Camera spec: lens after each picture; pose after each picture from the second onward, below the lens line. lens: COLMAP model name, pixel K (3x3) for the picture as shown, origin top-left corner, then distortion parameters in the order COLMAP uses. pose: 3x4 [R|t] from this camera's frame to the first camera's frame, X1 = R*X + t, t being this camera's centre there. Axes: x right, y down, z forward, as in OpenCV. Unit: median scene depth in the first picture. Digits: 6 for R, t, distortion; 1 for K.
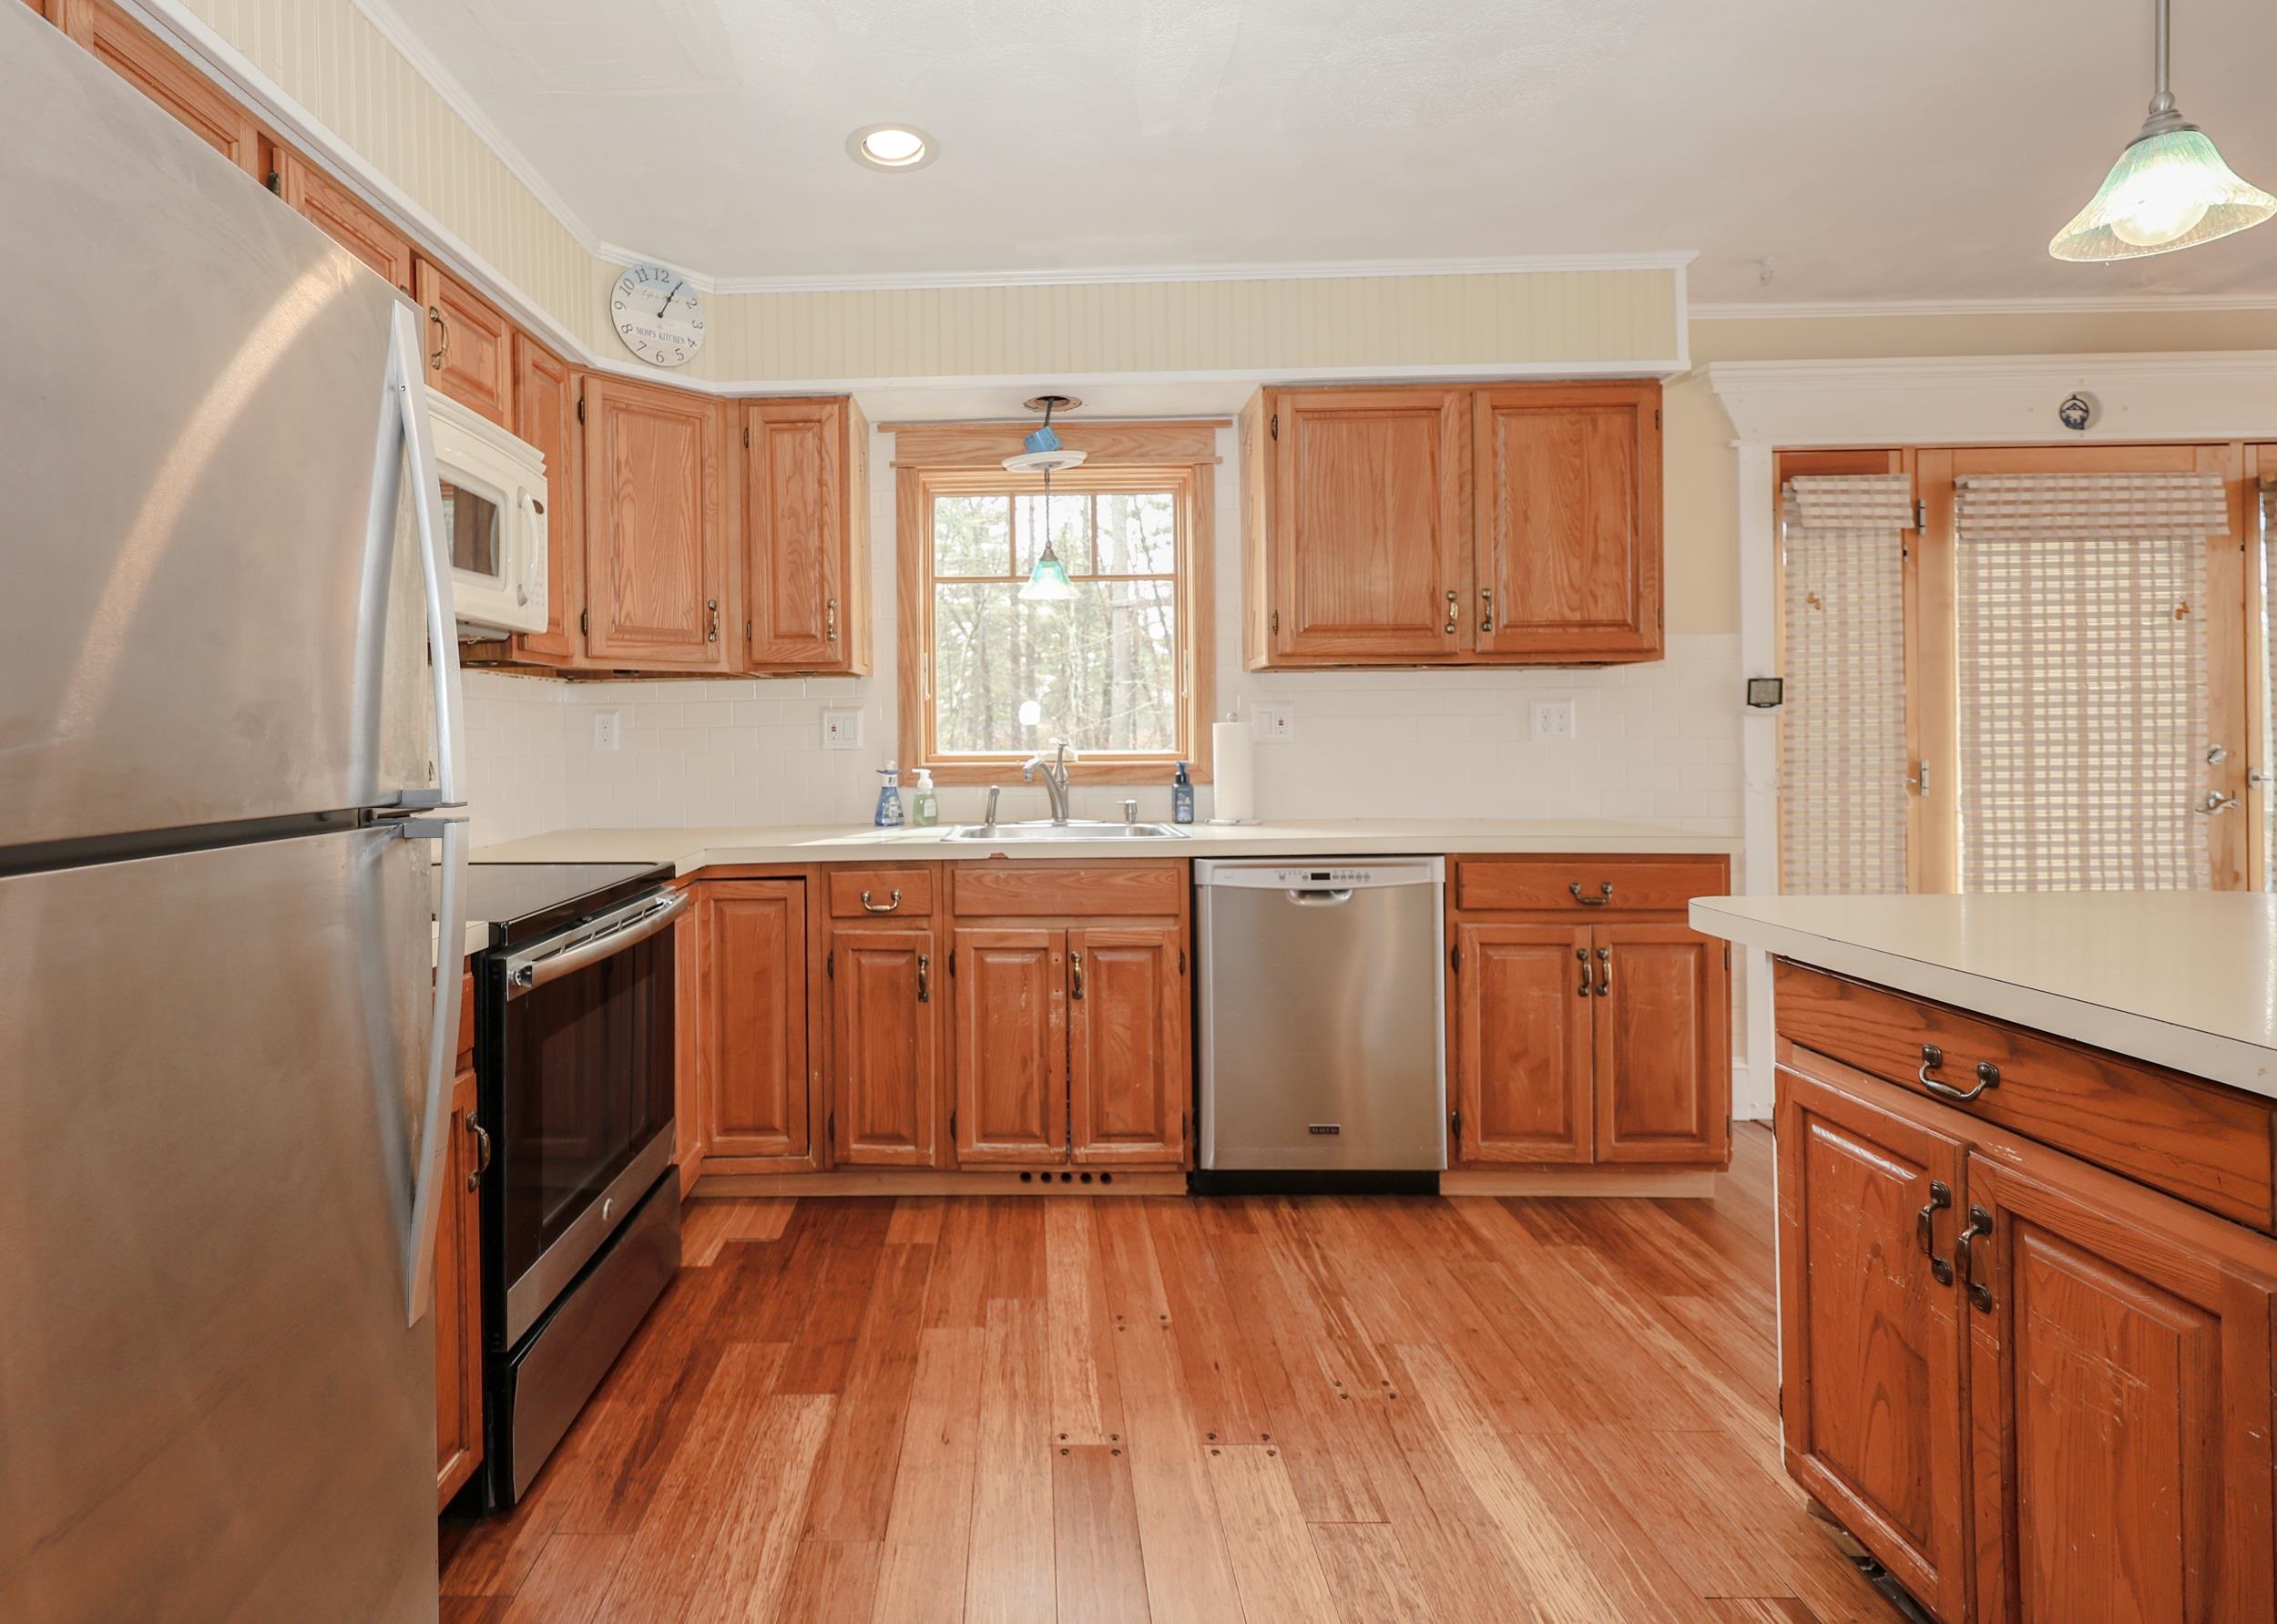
lens RADIAL K [[1094.9, 0, 1009.8], [0, 1094.9, 729.4], [0, 0, 1]] dist [-0.002343, -0.000302]
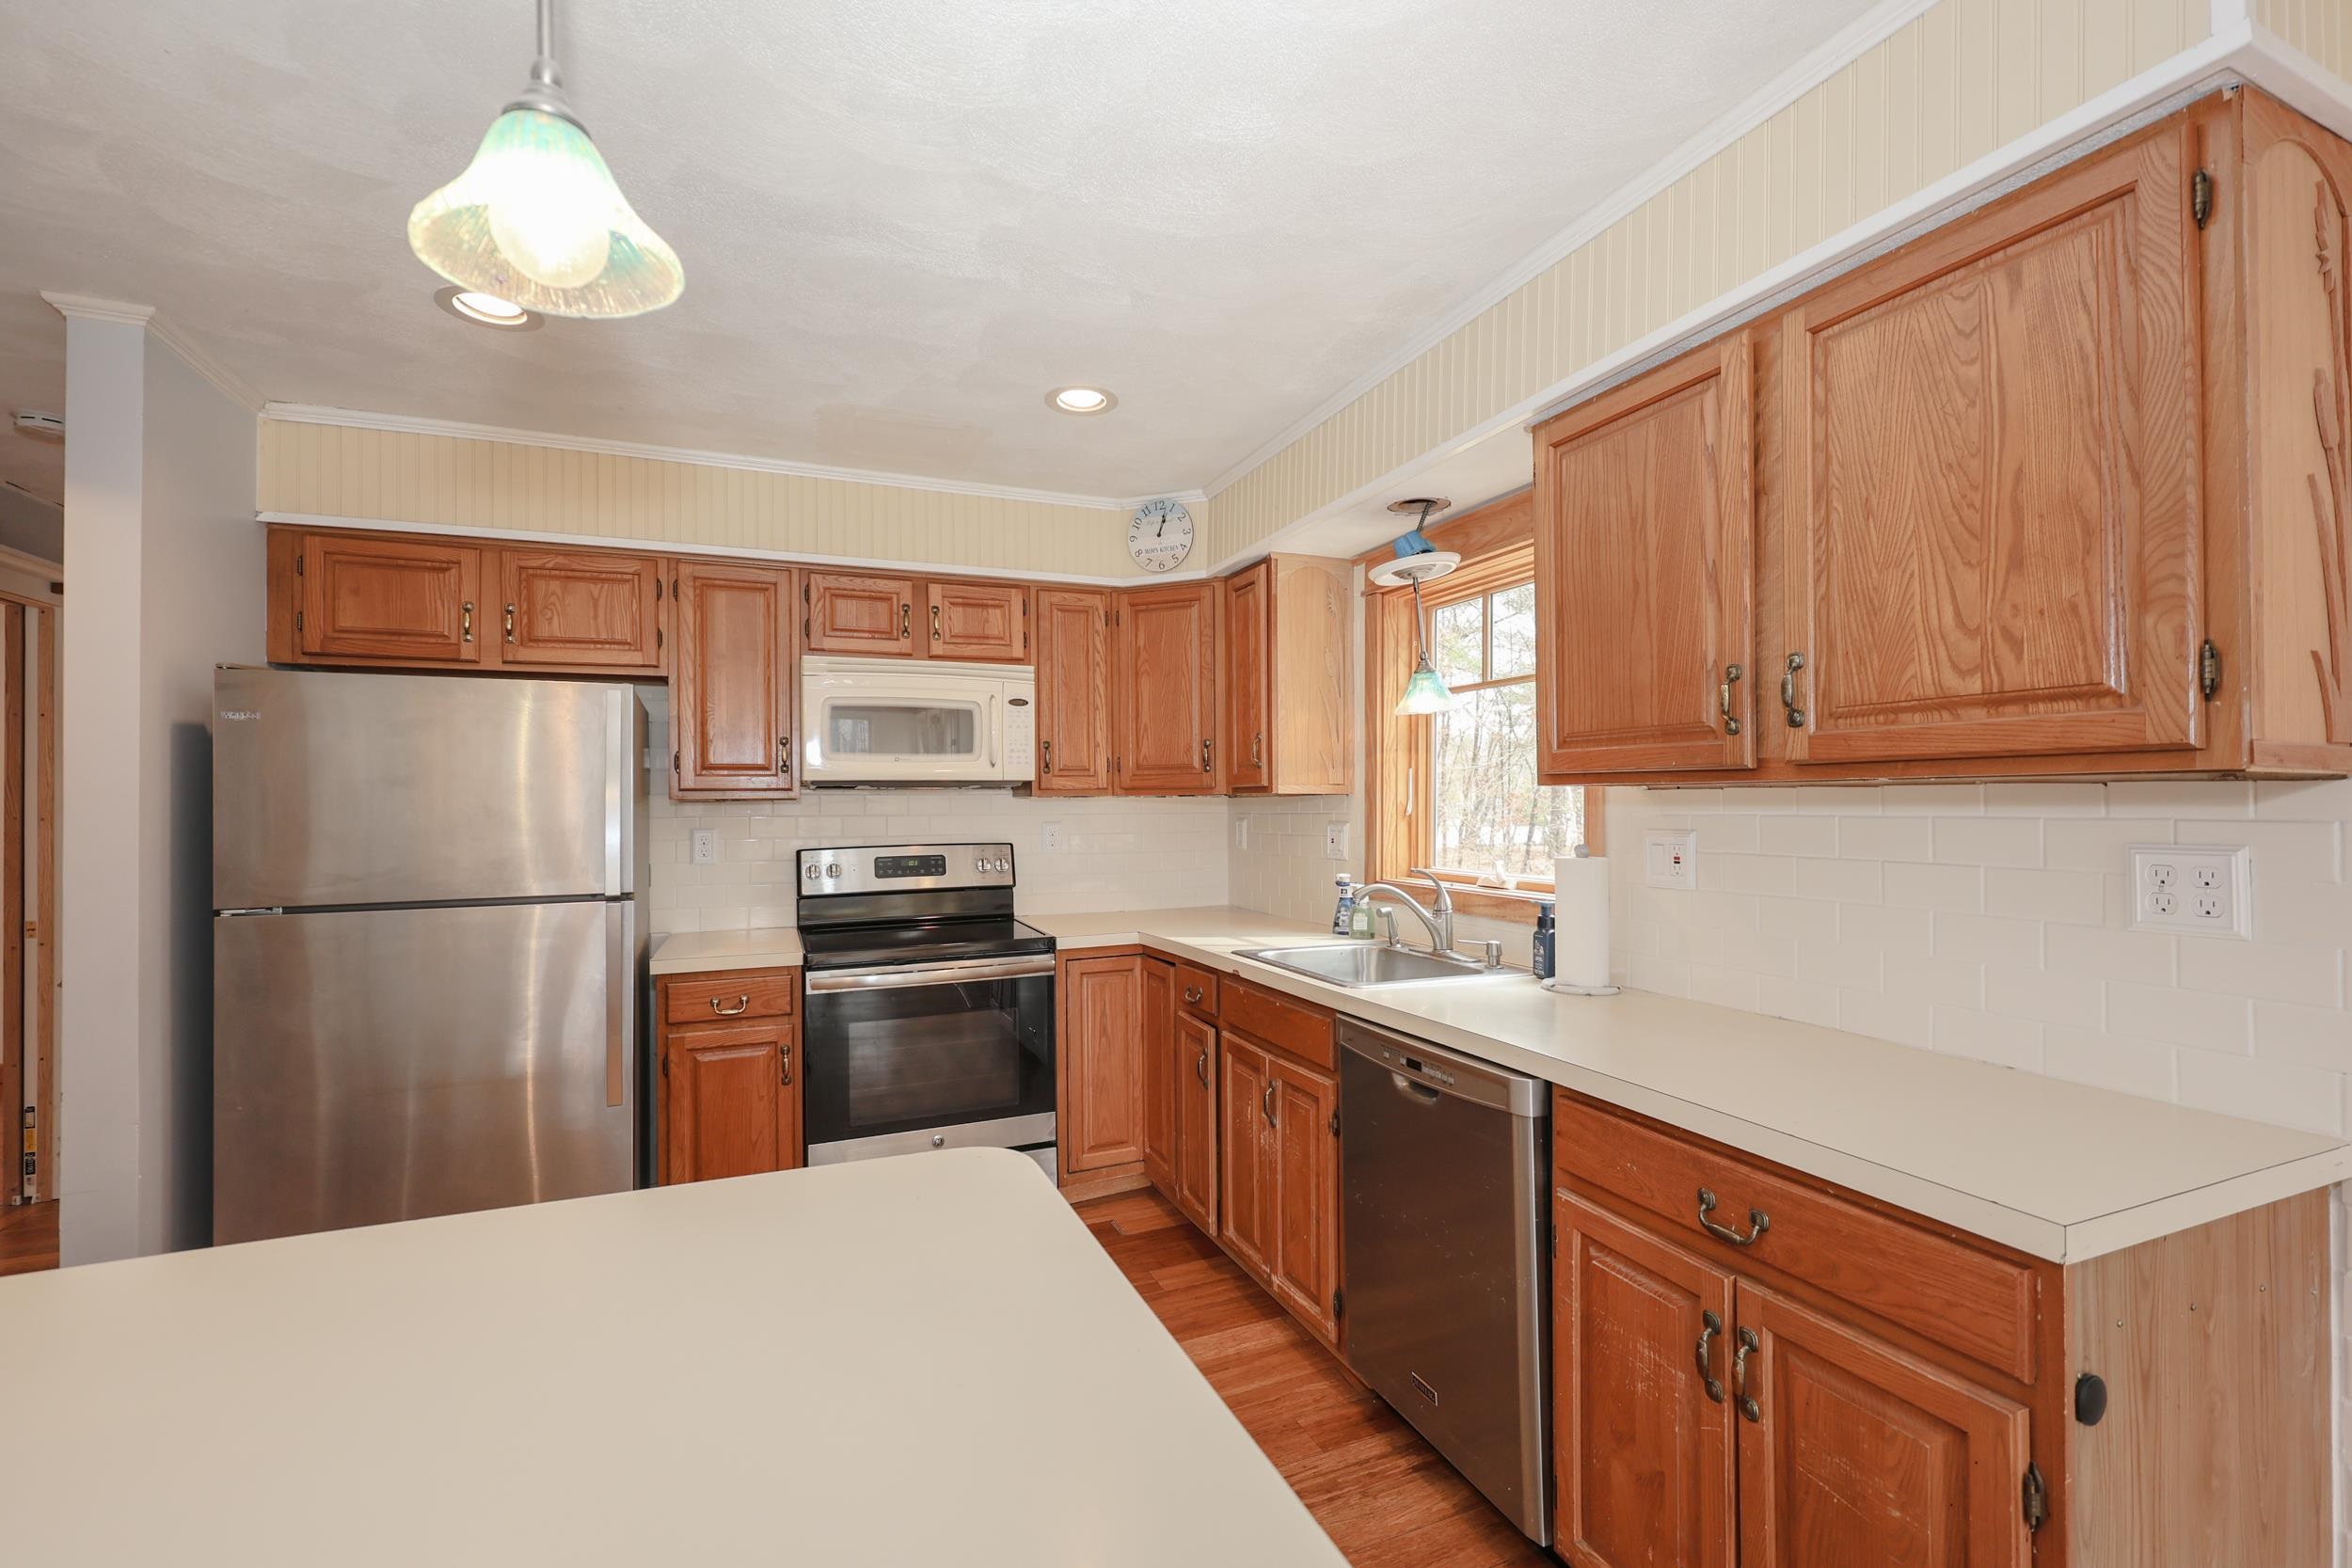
lens RADIAL K [[1001.4, 0, 1177.5], [0, 1001.4, 789.4], [0, 0, 1]] dist [-0.001421, -0.000137]
pose [[0.405291, -0.003618, -0.914181, 0.825946], [0.004872, 0.999987, -0.001798, -0.060701], [0.914175, -0.003726, 0.405303, 0.517019]]
